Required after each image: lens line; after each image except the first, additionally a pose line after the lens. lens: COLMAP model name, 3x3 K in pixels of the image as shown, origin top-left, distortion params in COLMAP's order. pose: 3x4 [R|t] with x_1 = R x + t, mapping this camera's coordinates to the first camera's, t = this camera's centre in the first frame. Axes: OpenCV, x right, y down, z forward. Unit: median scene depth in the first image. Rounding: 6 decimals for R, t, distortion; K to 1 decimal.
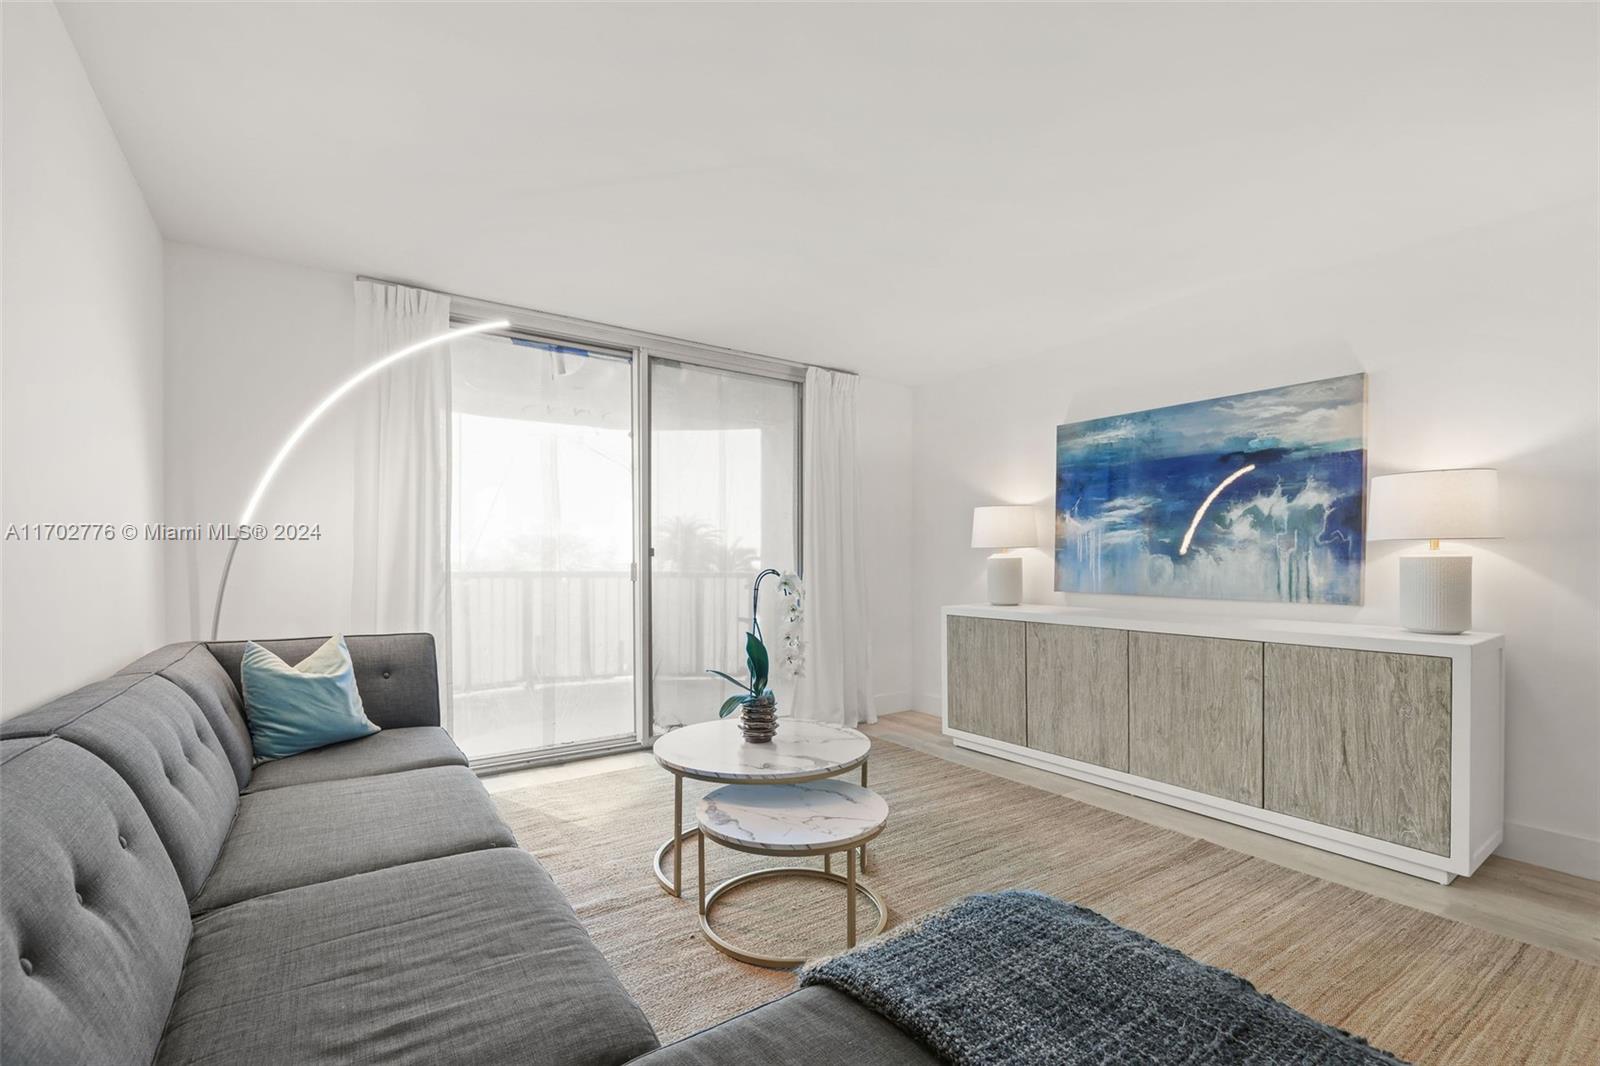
lens RADIAL K [[691.3, 0, 787.2], [0, 691.3, 564.3], [0, 0, 1]] dist [-0.001891, -0.000316]
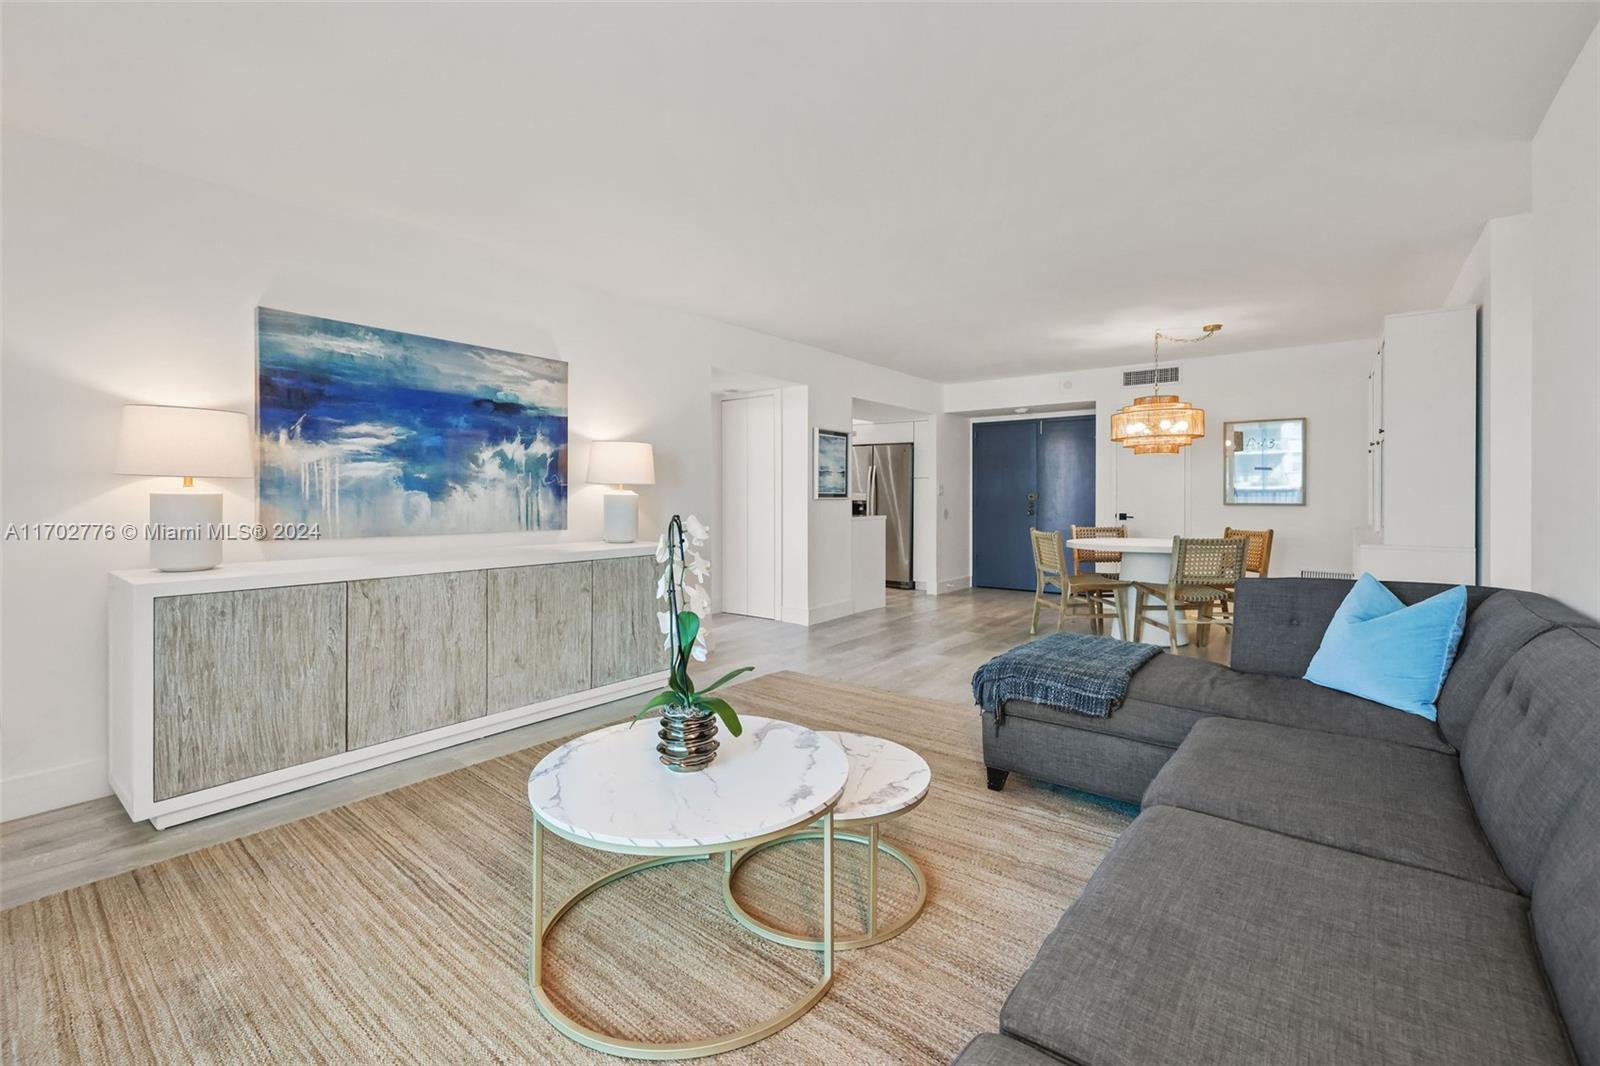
lens RADIAL K [[691.3, 0, 804.9], [0, 691.3, 496.5], [0, 0, 1]] dist [-0.001891, -0.000316]
pose [[-0.306719, -0.000028, 0.951800, -0.544908], [0.005661, 0.999982, 0.001854, -0.005496], [-0.951783, 0.005957, -0.306713, 0.830064]]
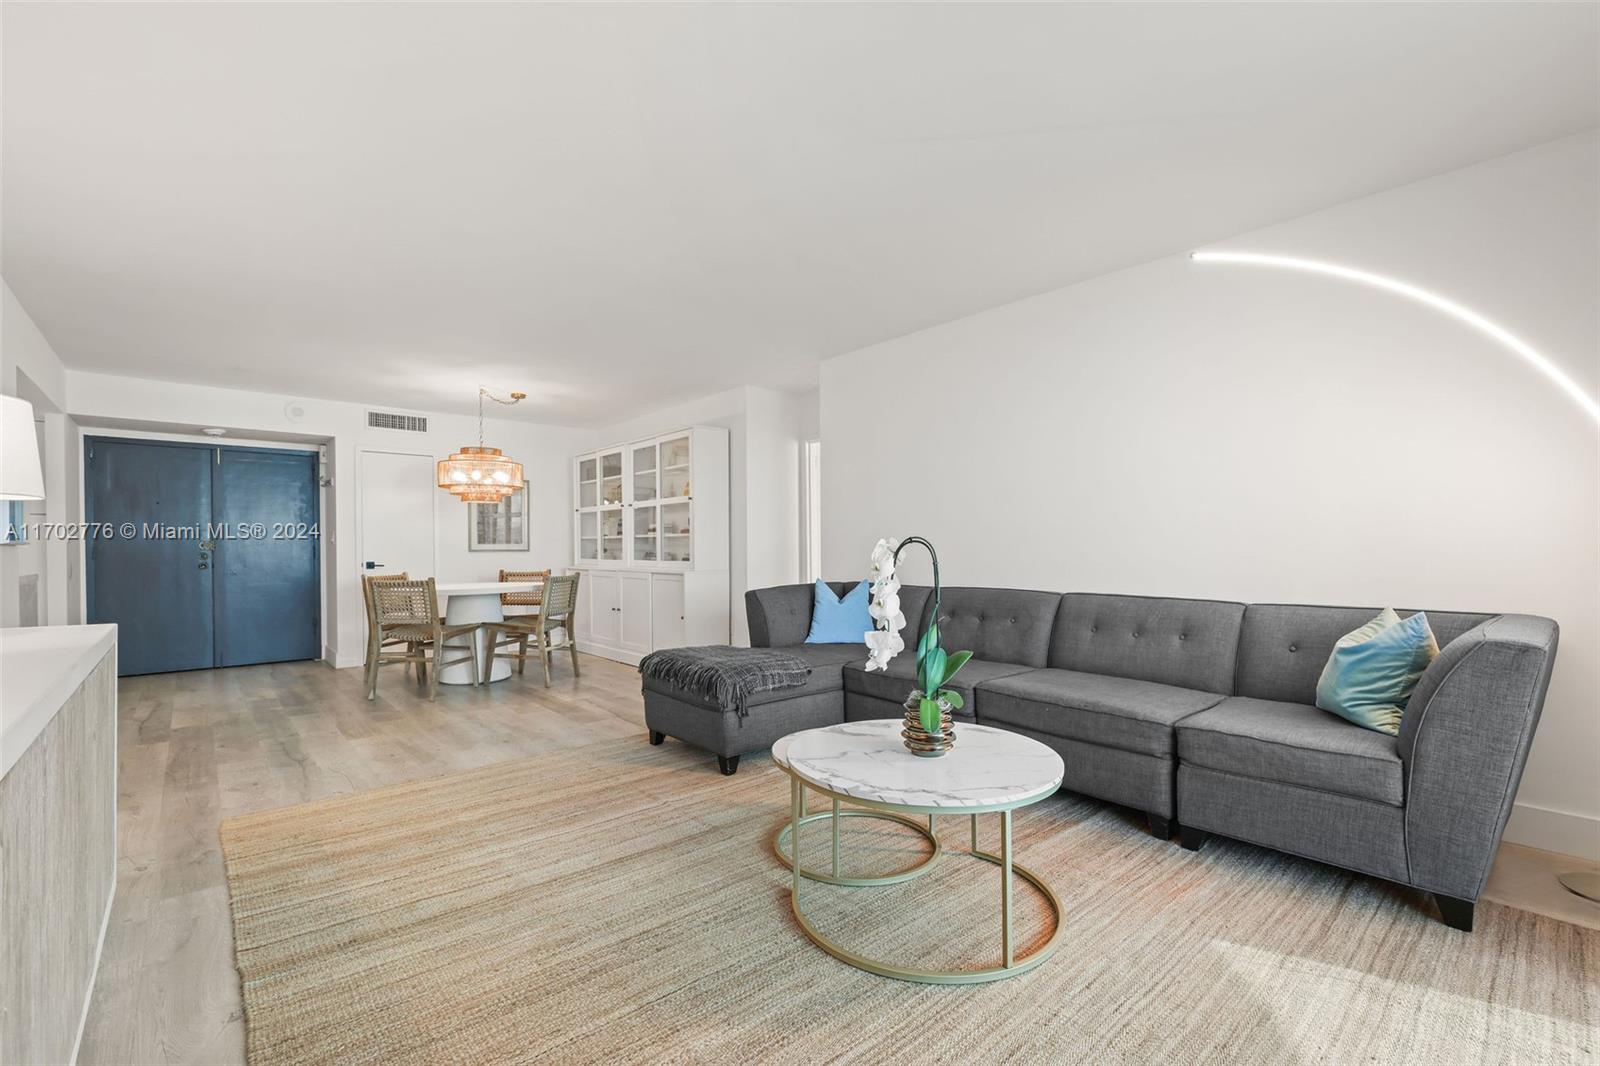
lens RADIAL K [[691.3, 0, 790.7], [0, 691.3, 547.4], [0, 0, 1]] dist [-0.001891, -0.000316]
pose [[-0.993540, 0.005457, -0.113347, 0.153074], [0.005085, 0.999981, 0.003569, 0.012597], [0.113365, 0.002969, -0.993549, 1.337519]]
